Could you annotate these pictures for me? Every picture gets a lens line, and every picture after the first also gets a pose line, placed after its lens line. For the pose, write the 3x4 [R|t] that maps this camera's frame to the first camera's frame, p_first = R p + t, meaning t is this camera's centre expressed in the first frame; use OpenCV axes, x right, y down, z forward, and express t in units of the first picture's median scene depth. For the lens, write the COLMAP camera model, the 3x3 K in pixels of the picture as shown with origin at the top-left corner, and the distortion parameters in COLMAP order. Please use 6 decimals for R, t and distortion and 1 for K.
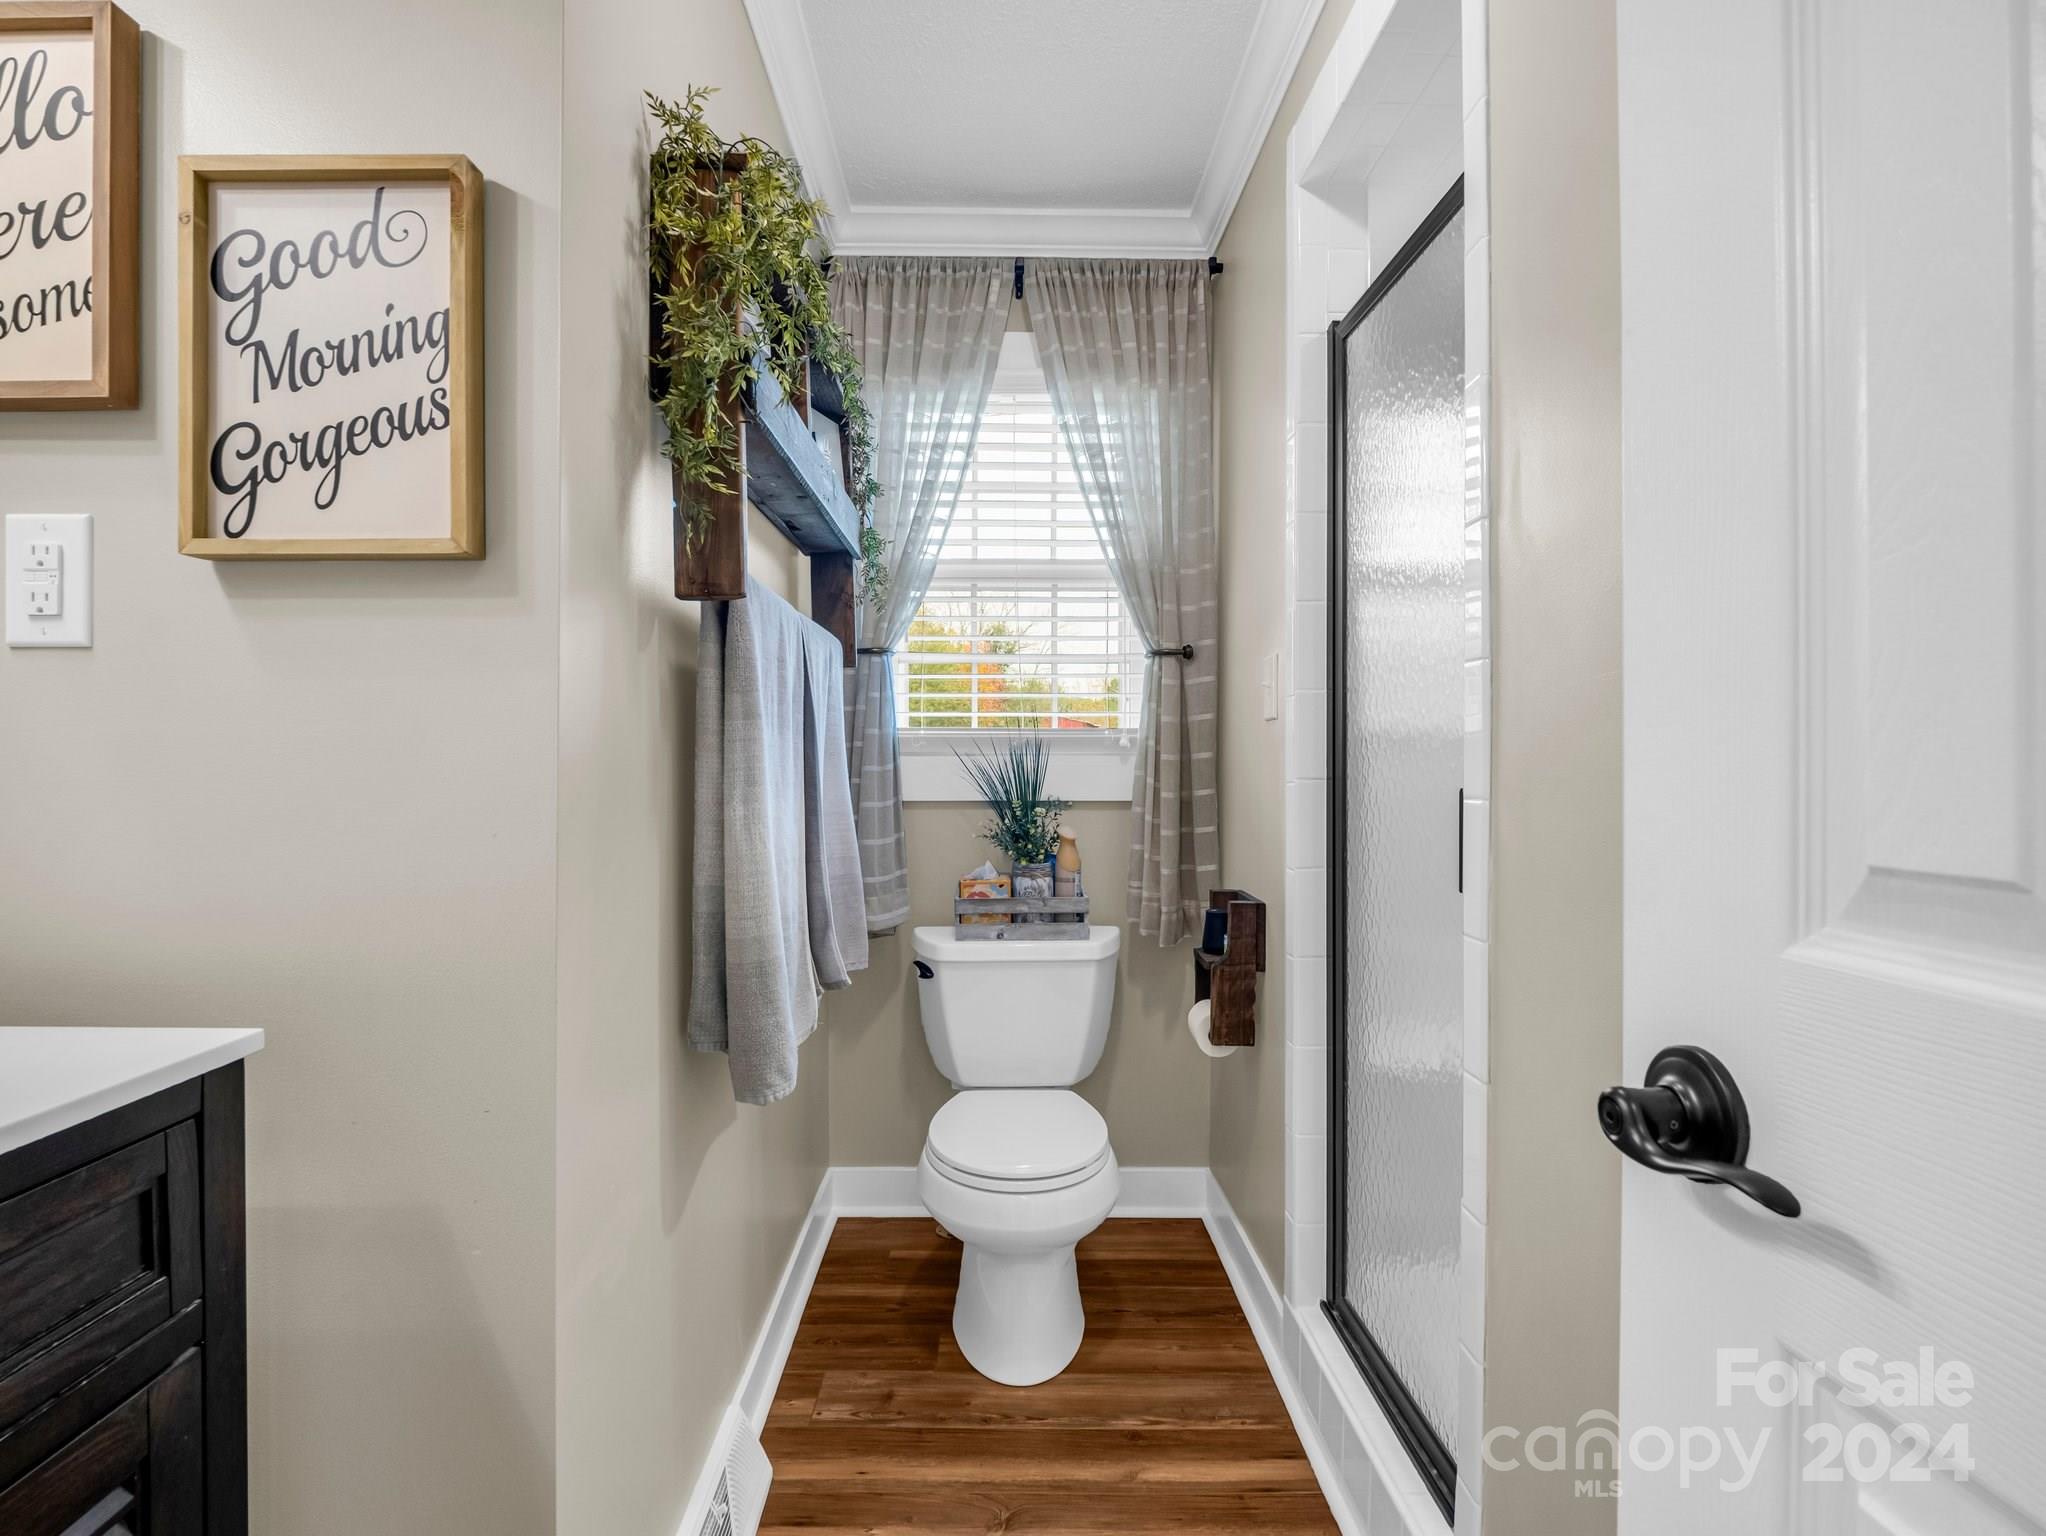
lens RADIAL K [[1018.0, 0, 1014.9], [0, 1018.0, 767.7], [0, 0, 1]] dist [-0.007270, -0.002794]
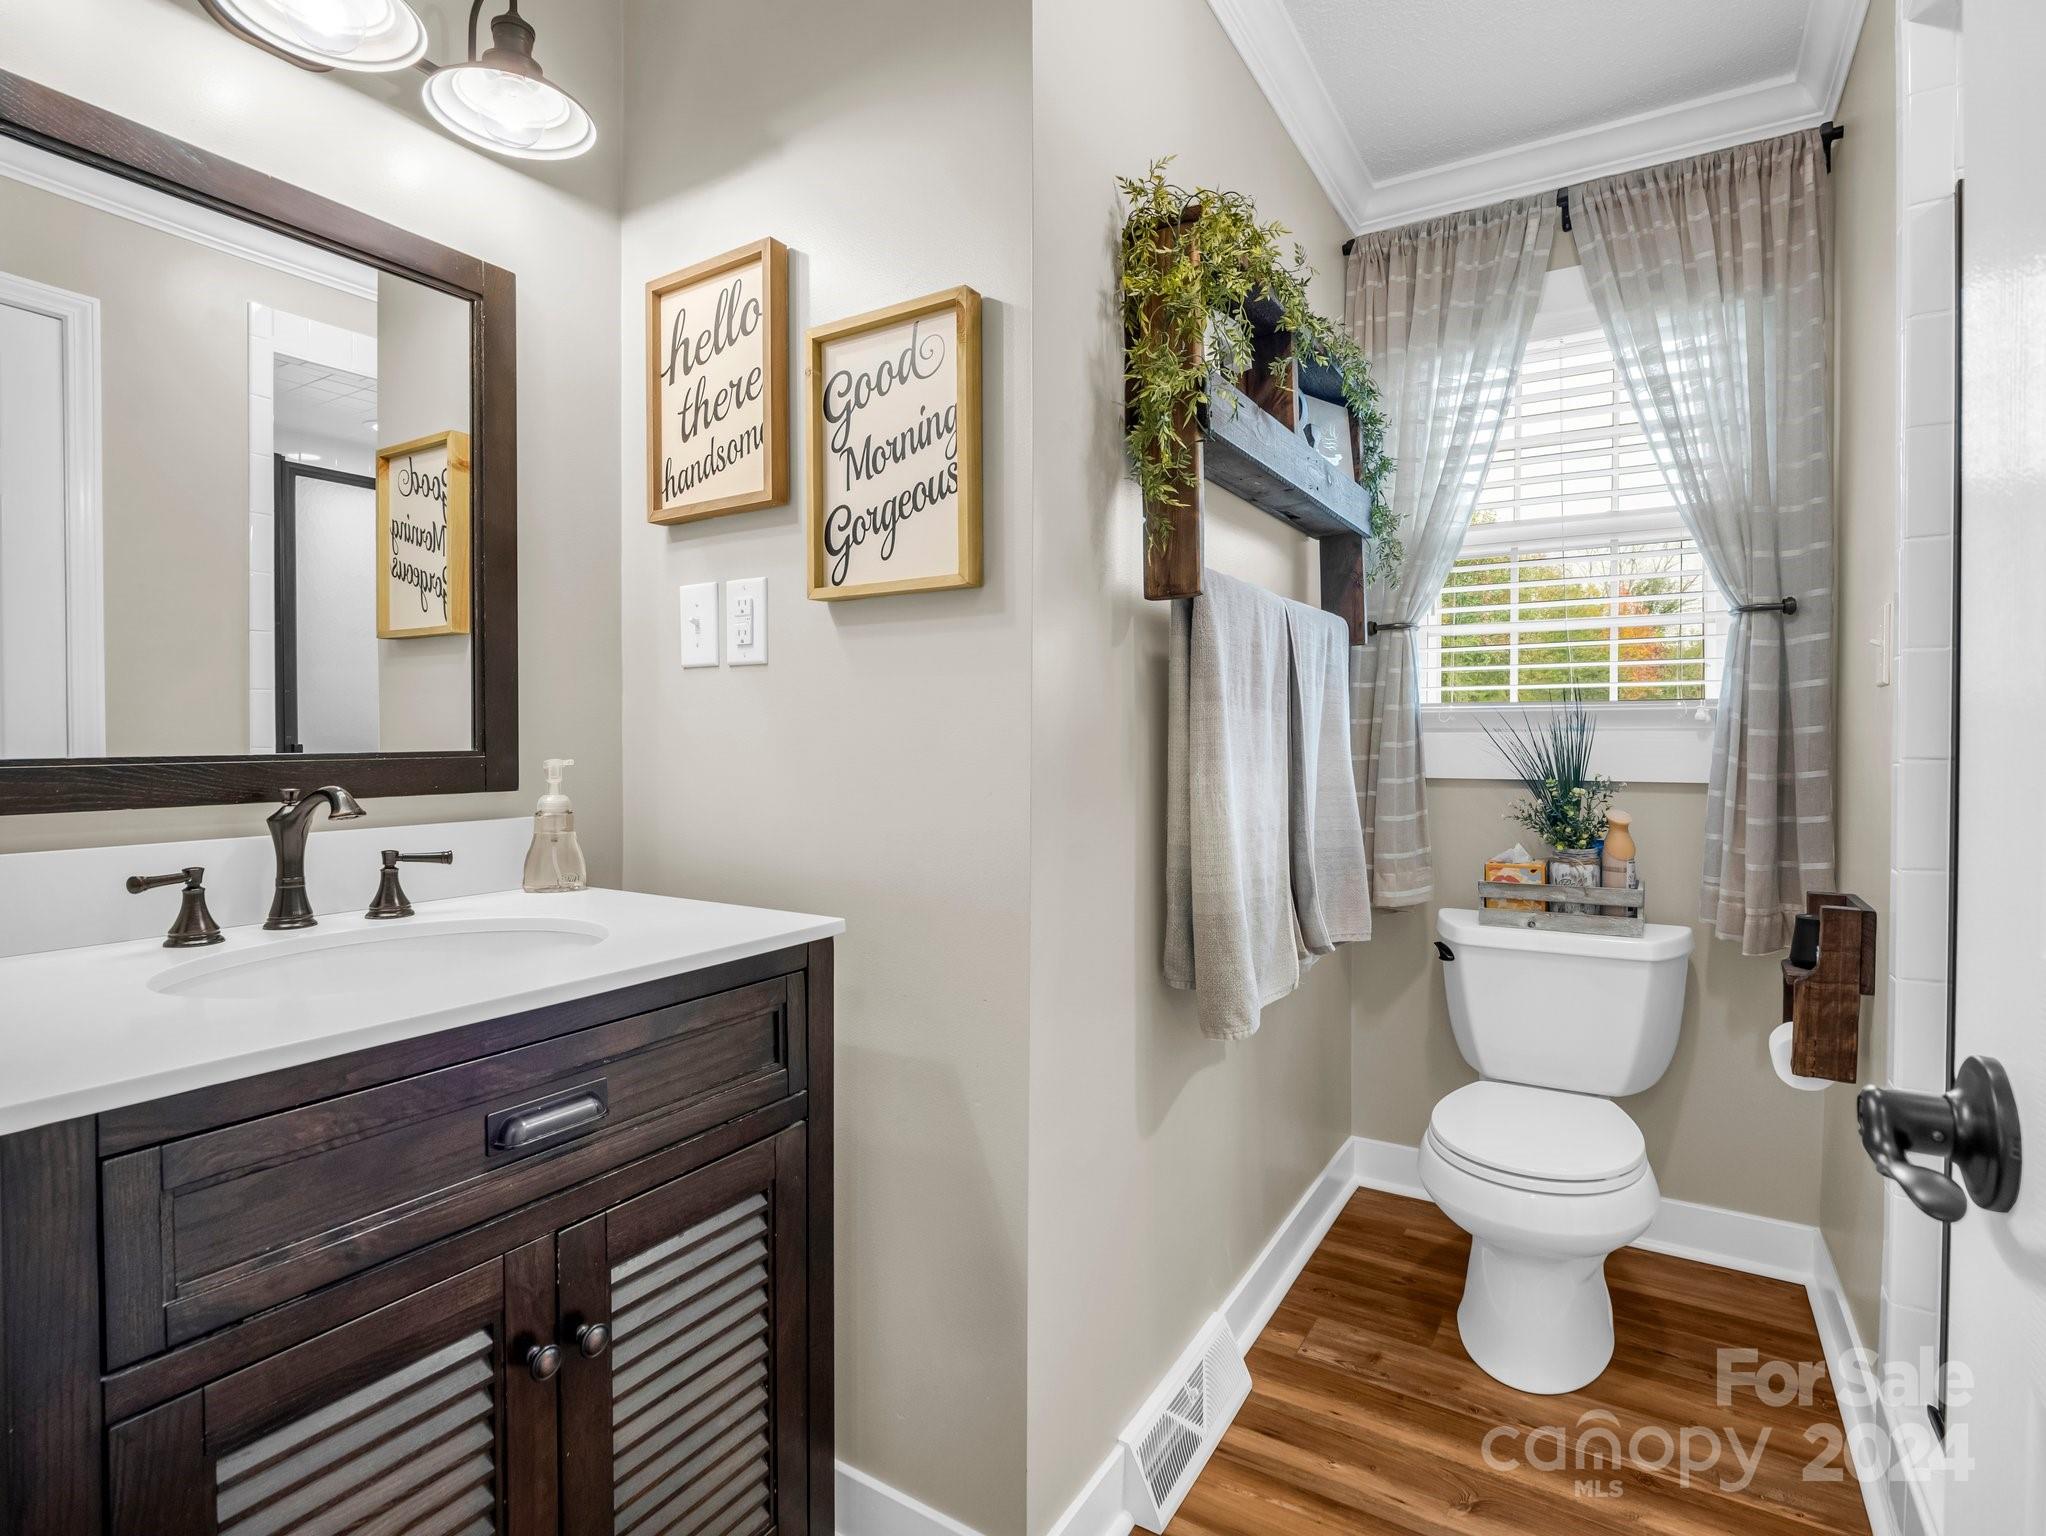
lens RADIAL K [[1018.0, 0, 1029.2], [0, 1018.0, 759.4], [0, 0, 1]] dist [-0.007270, -0.002794]
pose [[0.851929, 0.009382, -0.523574, 0.116683], [-0.001784, 0.999886, 0.015014, 0.000836], [0.523655, -0.011857, 0.851848, -0.053924]]
